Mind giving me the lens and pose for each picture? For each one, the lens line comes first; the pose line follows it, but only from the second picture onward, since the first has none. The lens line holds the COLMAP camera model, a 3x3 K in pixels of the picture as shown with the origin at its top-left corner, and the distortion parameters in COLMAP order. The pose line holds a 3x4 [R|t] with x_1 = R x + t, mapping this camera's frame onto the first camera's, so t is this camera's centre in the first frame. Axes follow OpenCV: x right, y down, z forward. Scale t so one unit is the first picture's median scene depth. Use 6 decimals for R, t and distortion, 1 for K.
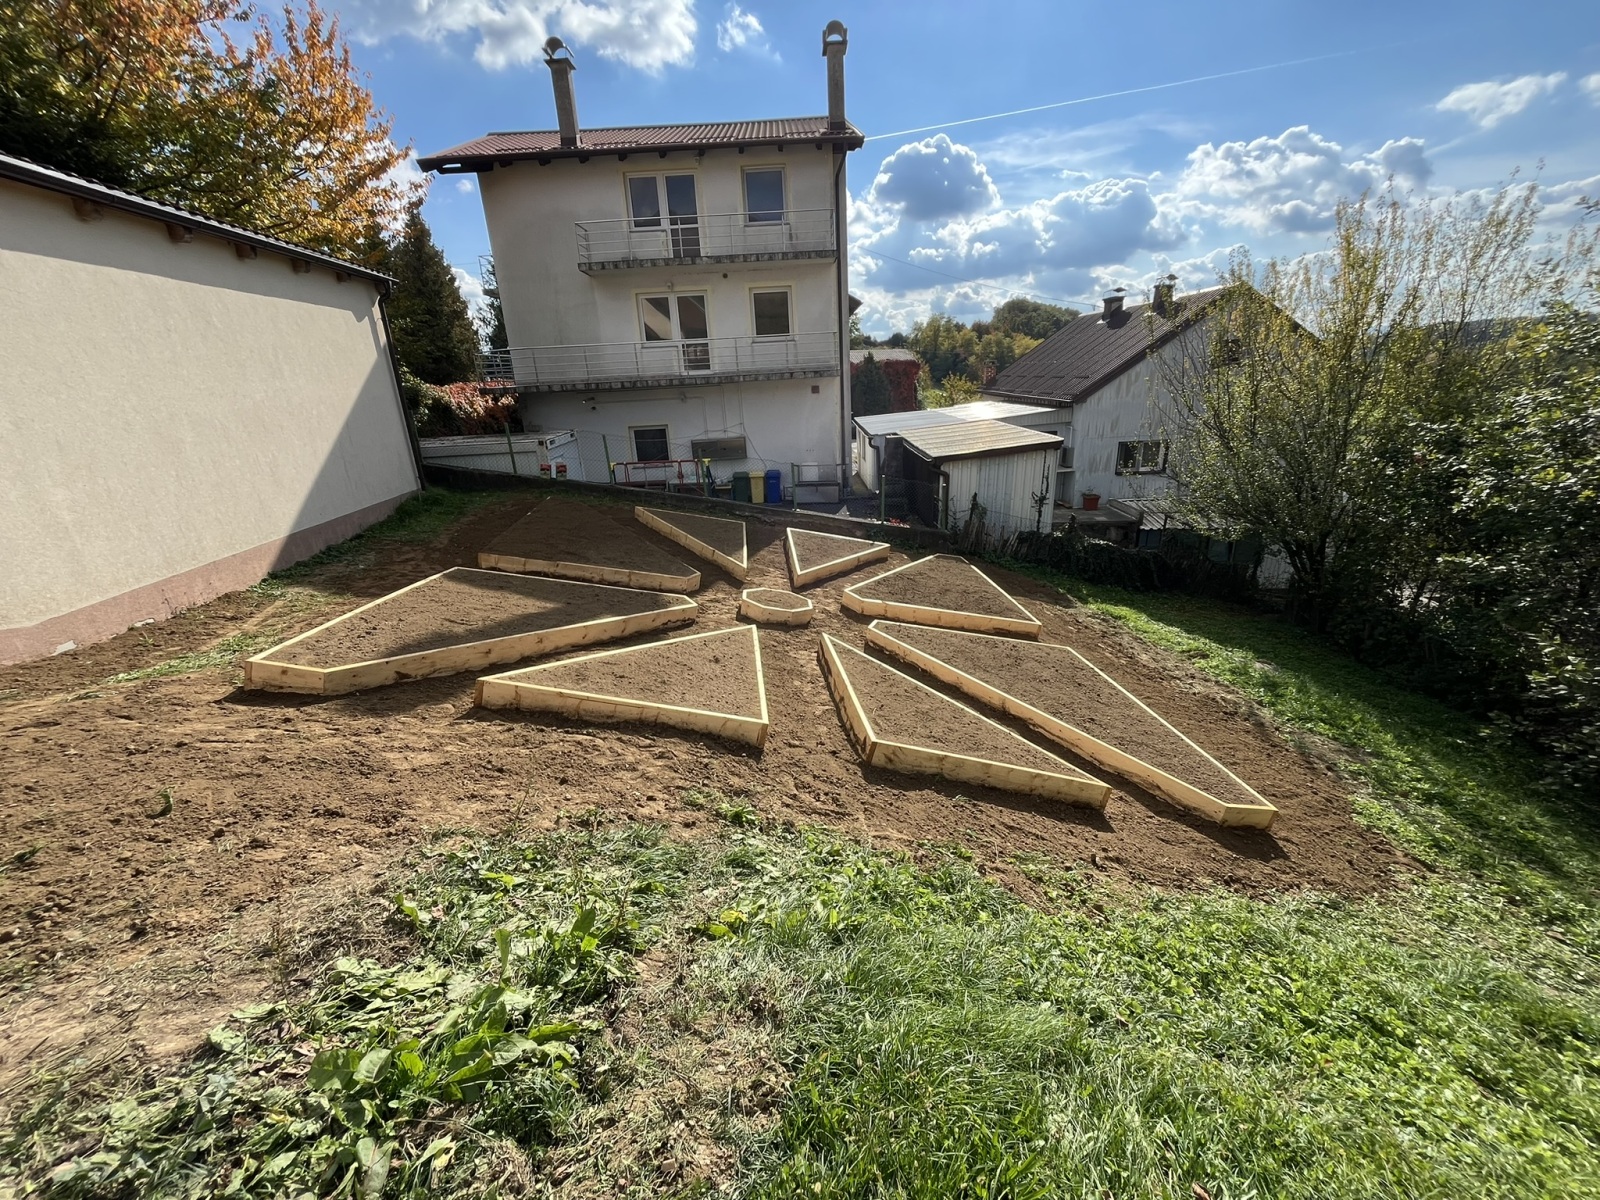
lens RADIAL K [[650.6, 0, 800.0], [0, 650.6, 600.0], [0, 0, 1]] dist [-0.022958, 0.000007]
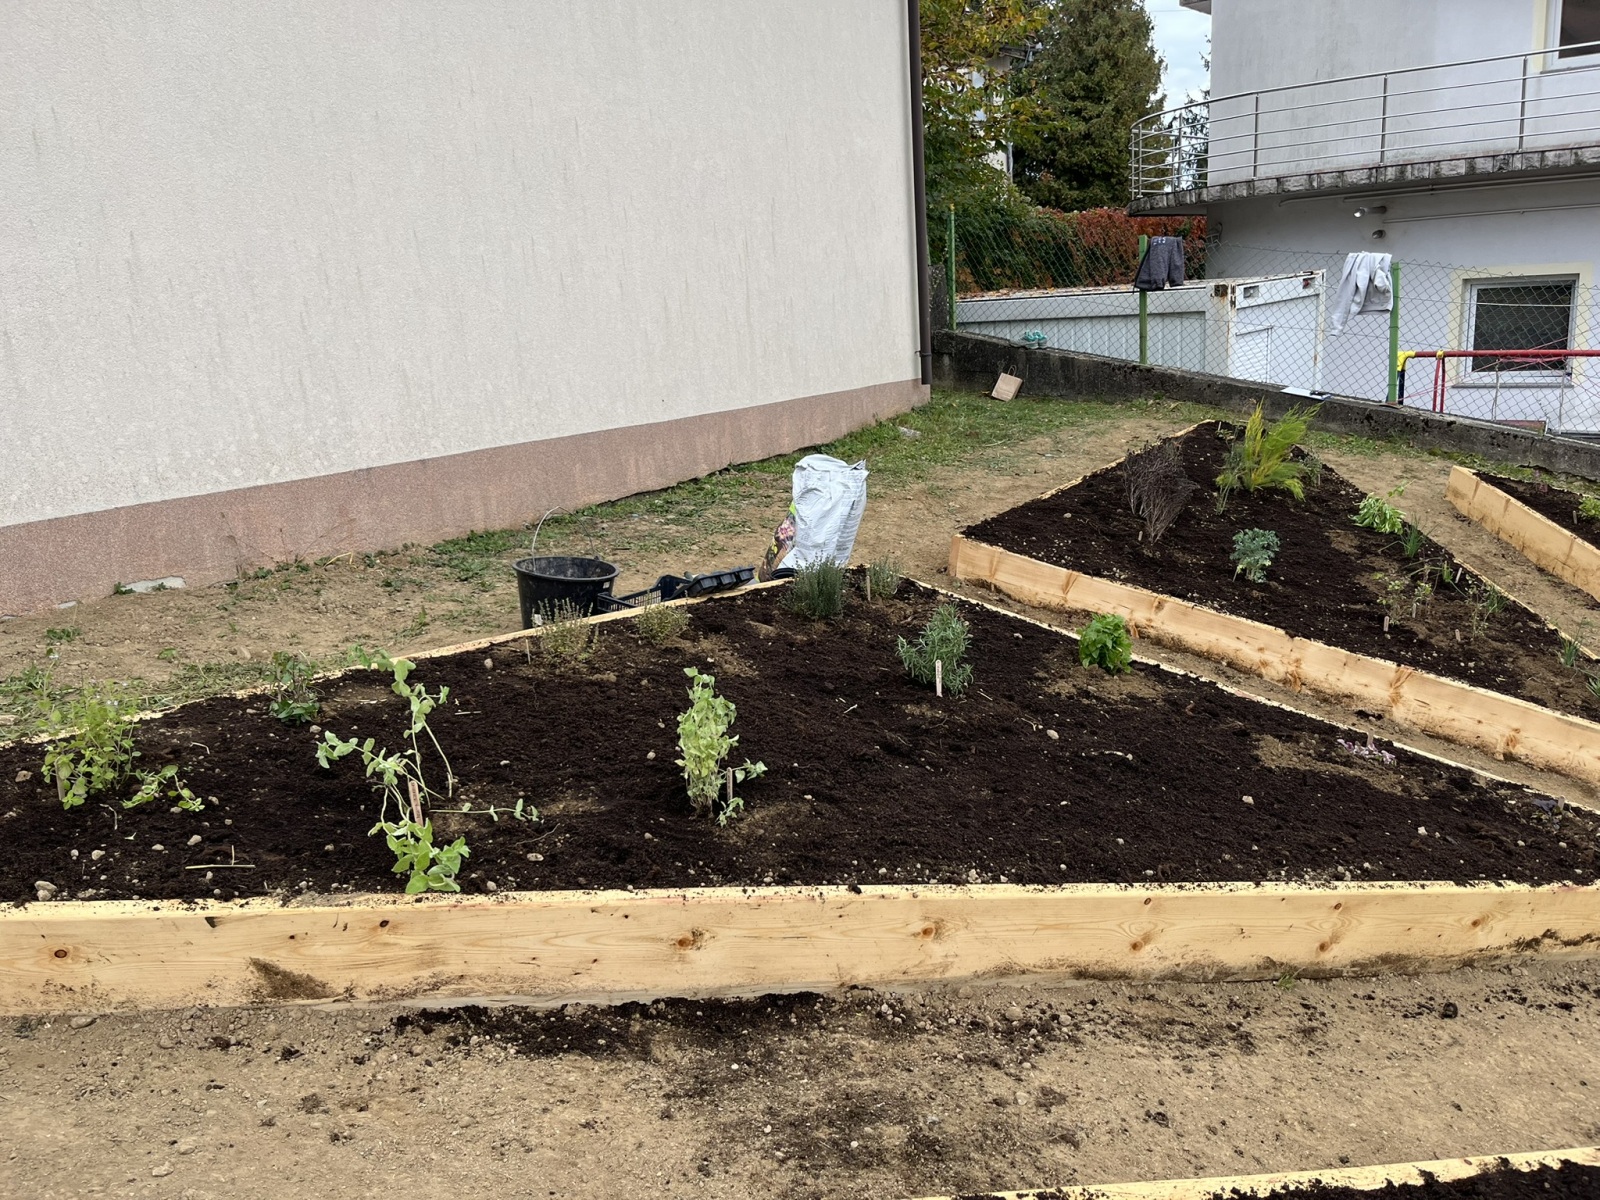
lens RADIAL K [[1221.9, 0, 797.3], [0, 1221.9, 608.3], [0, 0, 1]] dist [0.061496, -0.089531]
pose [[0.749506, 0.168450, -0.640207, -0.062961], [-0.194970, 0.980360, 0.029694, -0.019384], [0.632635, 0.102565, 0.767628, 0.218989]]
